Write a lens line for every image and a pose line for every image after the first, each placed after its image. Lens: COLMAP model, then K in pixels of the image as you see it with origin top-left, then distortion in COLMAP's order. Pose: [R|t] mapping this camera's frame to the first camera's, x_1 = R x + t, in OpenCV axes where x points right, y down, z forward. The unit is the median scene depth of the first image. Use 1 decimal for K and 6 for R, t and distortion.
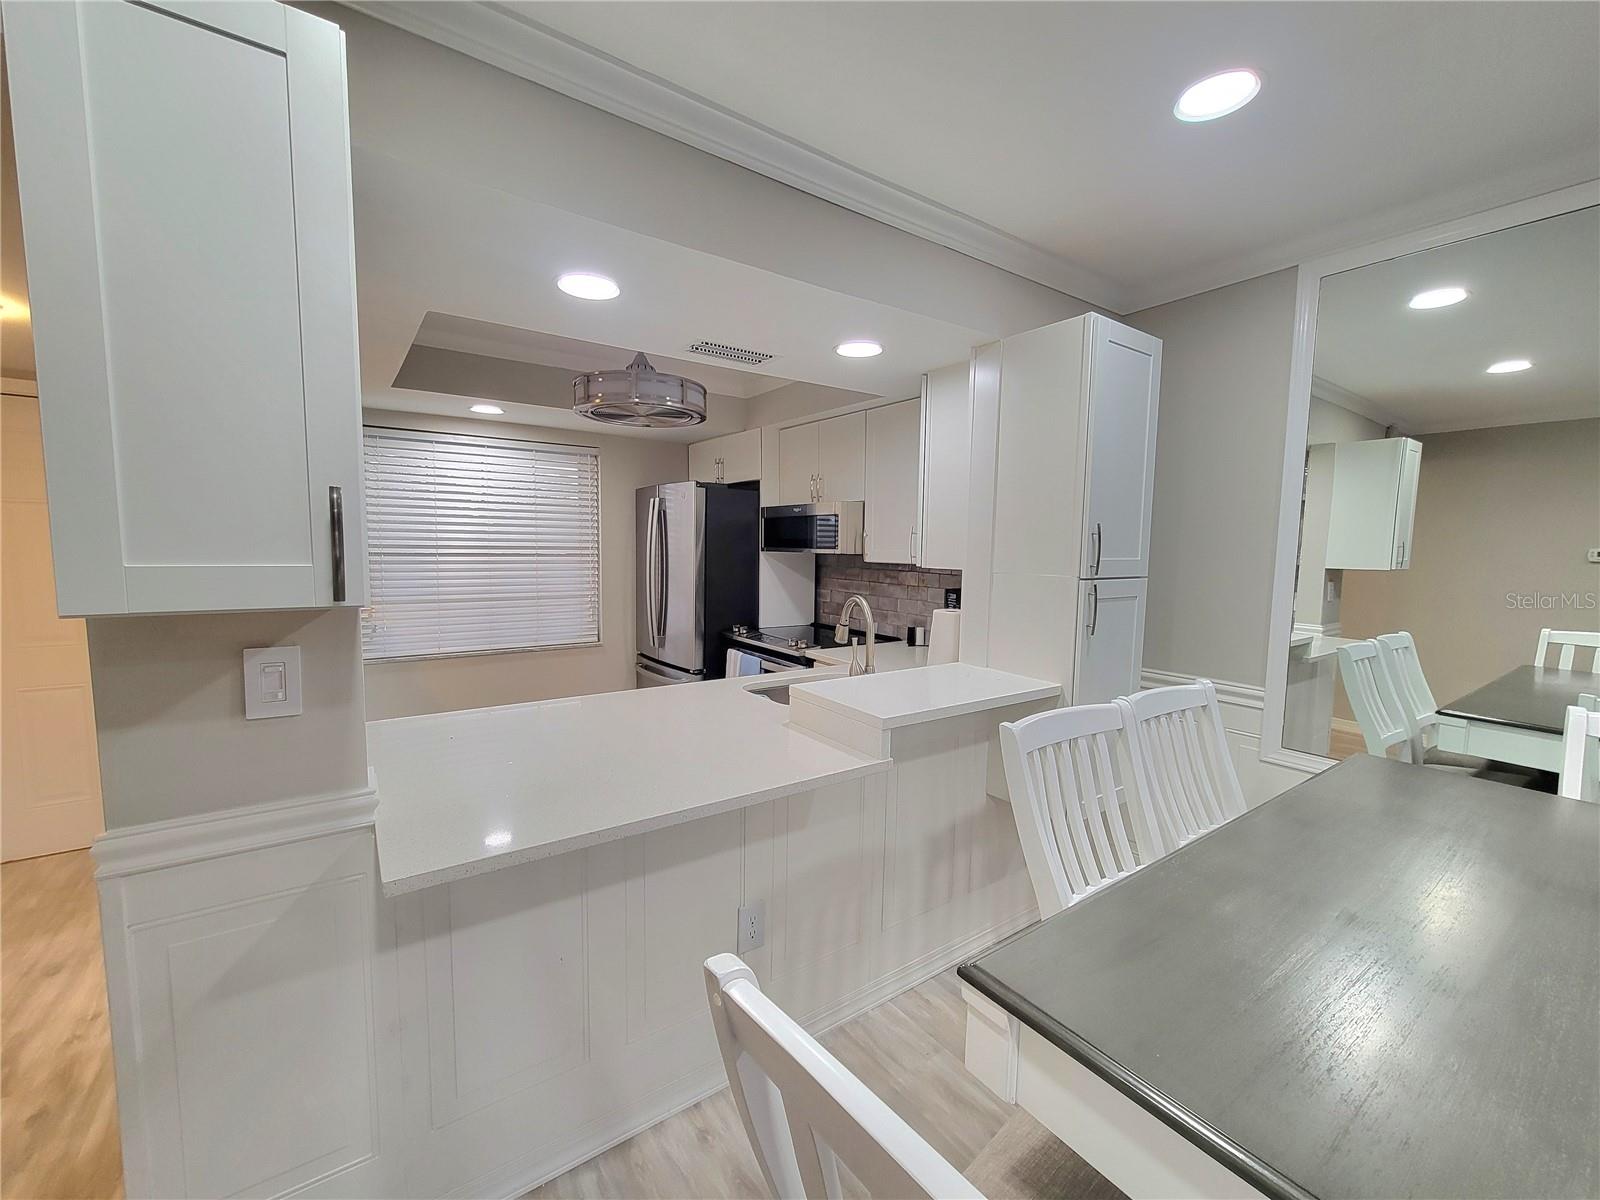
lens RADIAL K [[642.1, 0, 800.0], [0, 642.1, 600.0], [0, 0, 1]] dist [0.000009, -0.000001]
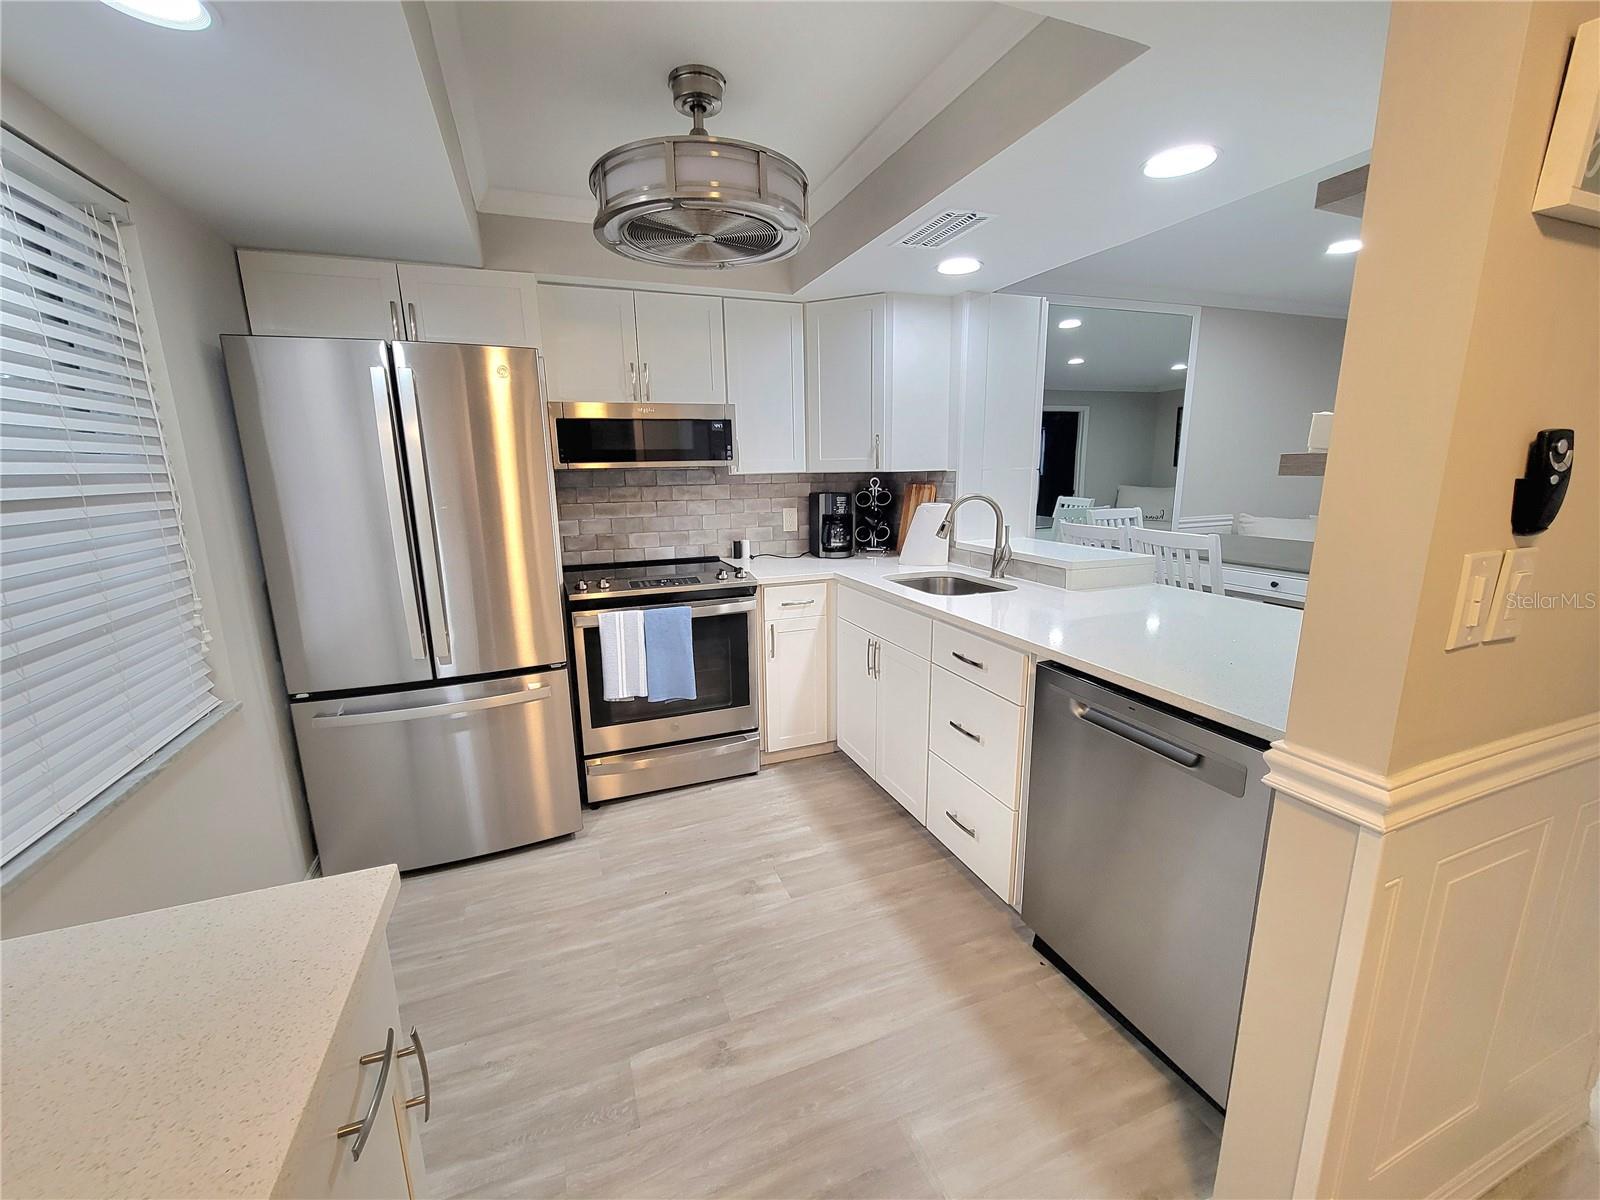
lens RADIAL K [[644.1, 0, 800.0], [0, 644.1, 600.0], [0, 0, 1]] dist [0.000363, 0.000016]
pose [[0.232063, -0.219860, 0.947528, -0.723415], [0.102803, 0.974208, 0.200872, -0.055610], [-0.967253, 0.050794, 0.248680, 0.634942]]
